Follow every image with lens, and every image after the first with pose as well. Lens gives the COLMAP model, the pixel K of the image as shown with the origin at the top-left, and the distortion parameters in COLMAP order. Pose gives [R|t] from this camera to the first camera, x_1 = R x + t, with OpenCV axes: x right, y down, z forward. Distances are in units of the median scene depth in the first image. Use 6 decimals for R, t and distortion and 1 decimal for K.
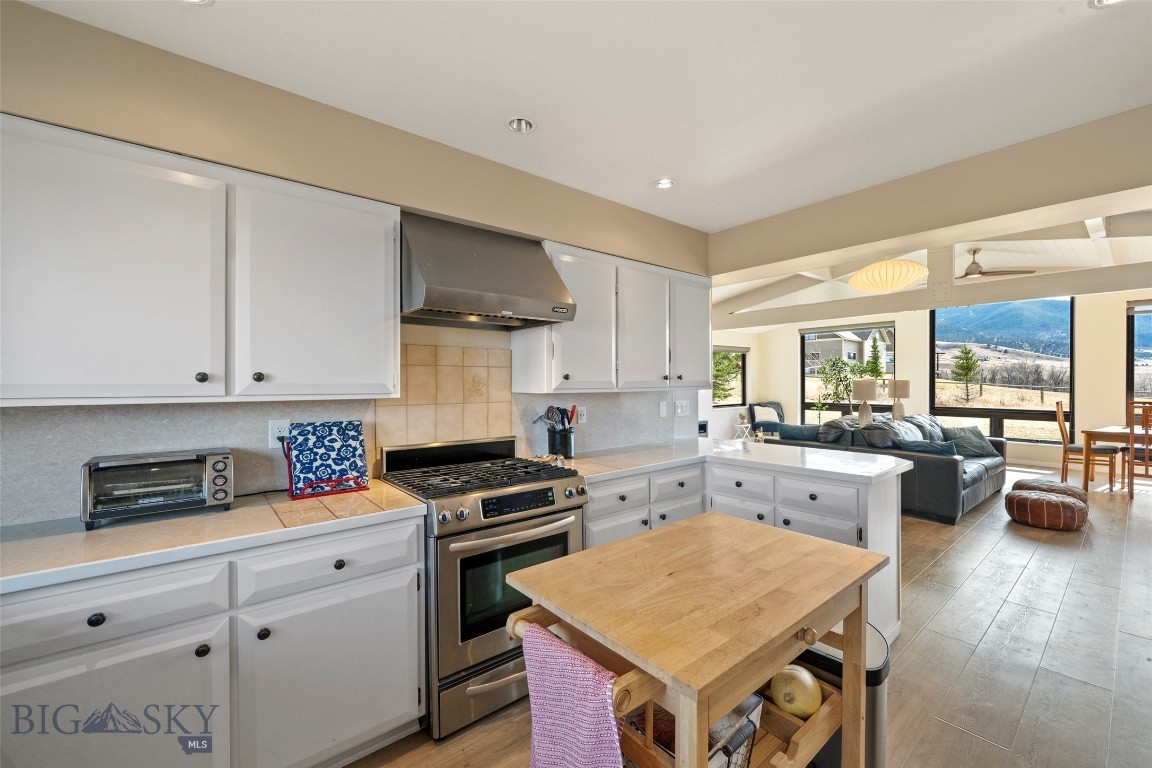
lens RADIAL K [[471.7, 0, 577.0], [0, 471.7, 387.0], [0, 0, 1]] dist [0.000416, 0.000000]
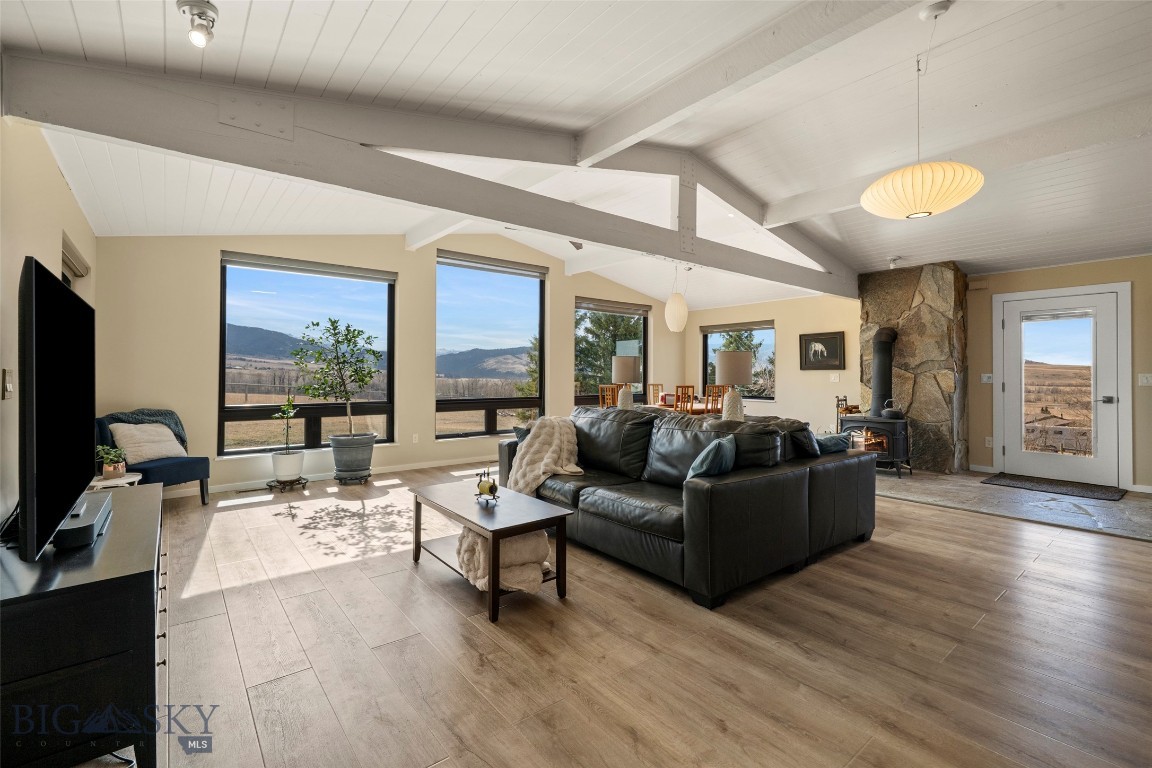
lens RADIAL K [[500.4, 0, 572.7], [0, 500.4, 375.0], [0, 0, 1]] dist [-0.002091, -0.000056]
pose [[0.029388, 0.004841, 0.999556, -0.023937], [0.015090, 0.999872, -0.005287, 0.010898], [-0.999454, 0.015239, 0.029311, 0.811459]]
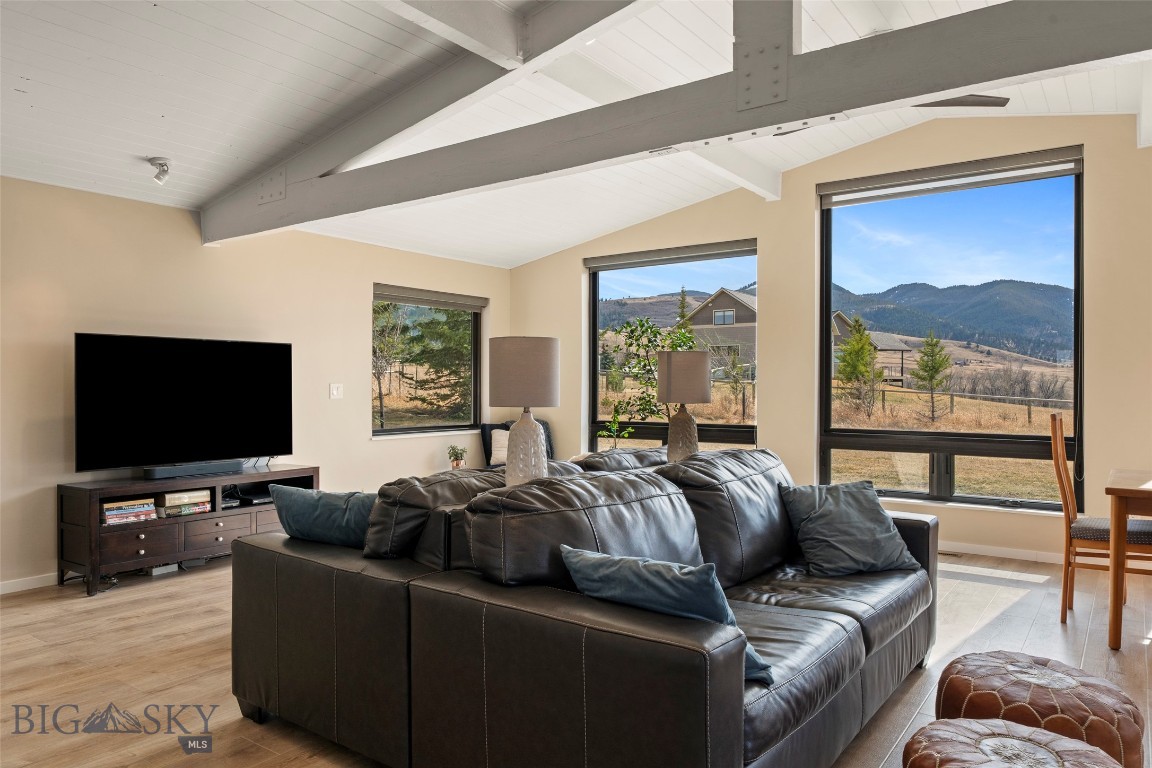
lens RADIAL K [[781.9, 0, 572.8], [0, 781.9, 387.0], [0, 0, 1]] dist [-0.008879, 0.001496]
pose [[0.969557, 0.008764, 0.244710, 0.355587], [-0.004740, 0.999844, -0.017032, 0.016925], [-0.244821, 0.015353, 0.969447, 0.354353]]
